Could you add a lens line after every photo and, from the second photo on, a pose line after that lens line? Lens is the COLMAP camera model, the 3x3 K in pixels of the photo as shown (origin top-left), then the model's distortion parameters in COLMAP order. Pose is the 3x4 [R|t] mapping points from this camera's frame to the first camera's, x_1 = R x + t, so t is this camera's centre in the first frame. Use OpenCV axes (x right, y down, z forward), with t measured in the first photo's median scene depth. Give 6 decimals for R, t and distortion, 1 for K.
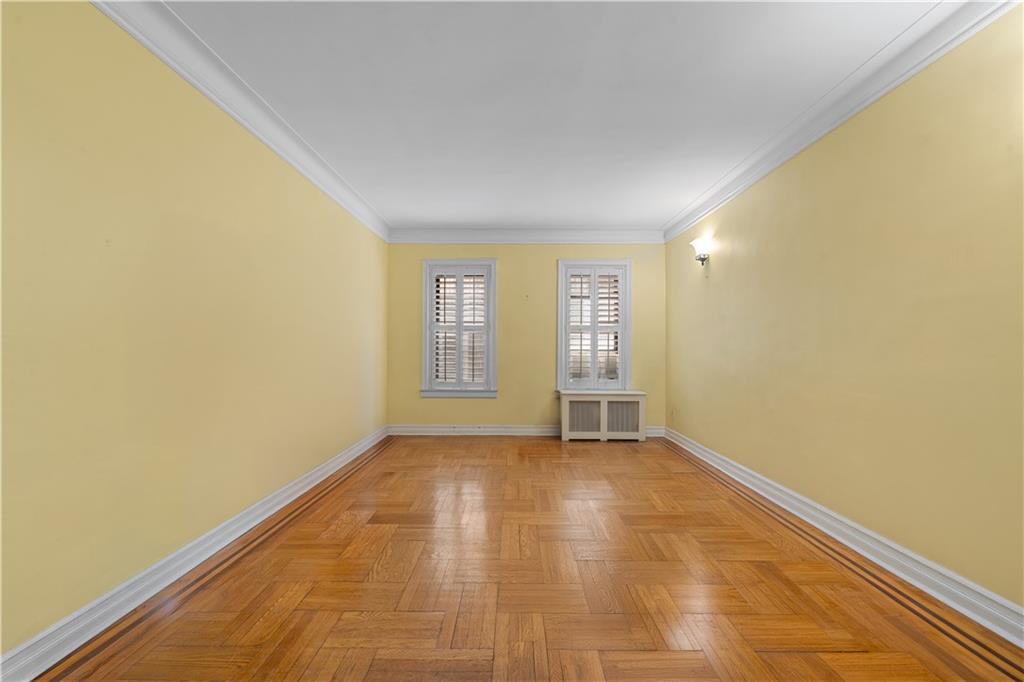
lens RADIAL K [[416.1, 0, 527.6], [0, 416.1, 341.6], [0, 0, 1]] dist [-0.002120, 0.000080]
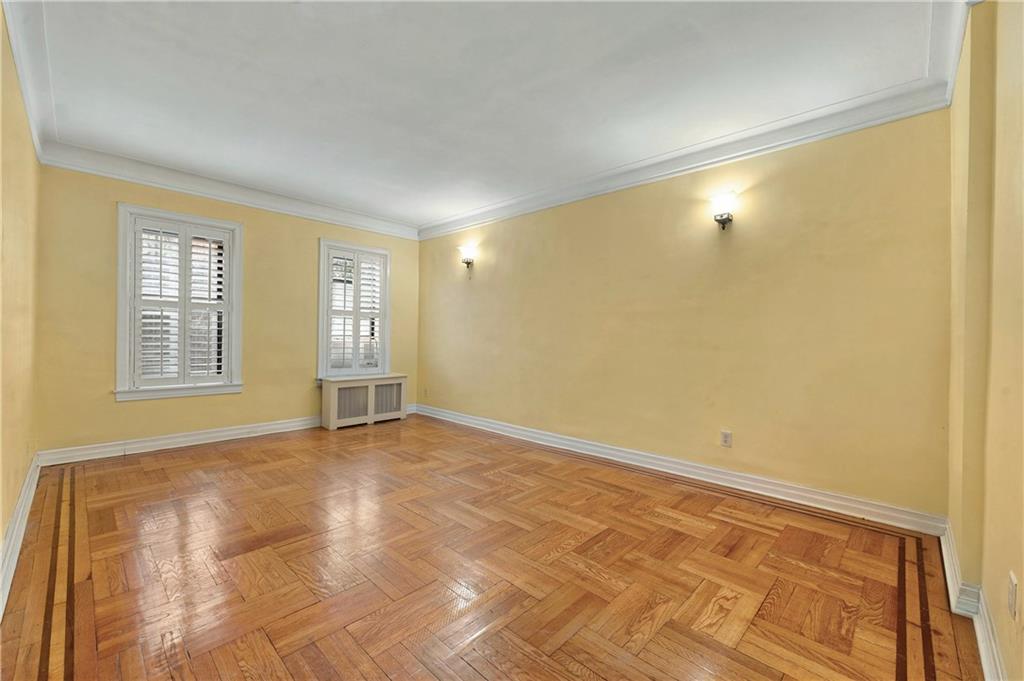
lens RADIAL K [[413.3, 0, 519.4], [0, 413.3, 340.6], [0, 0, 1]] dist [-0.003682, -0.000046]
pose [[0.667666, -0.002984, 0.744455, -0.318846], [-0.025146, 0.999331, 0.026558, -0.004001], [-0.744036, -0.036452, 0.667145, 0.048212]]
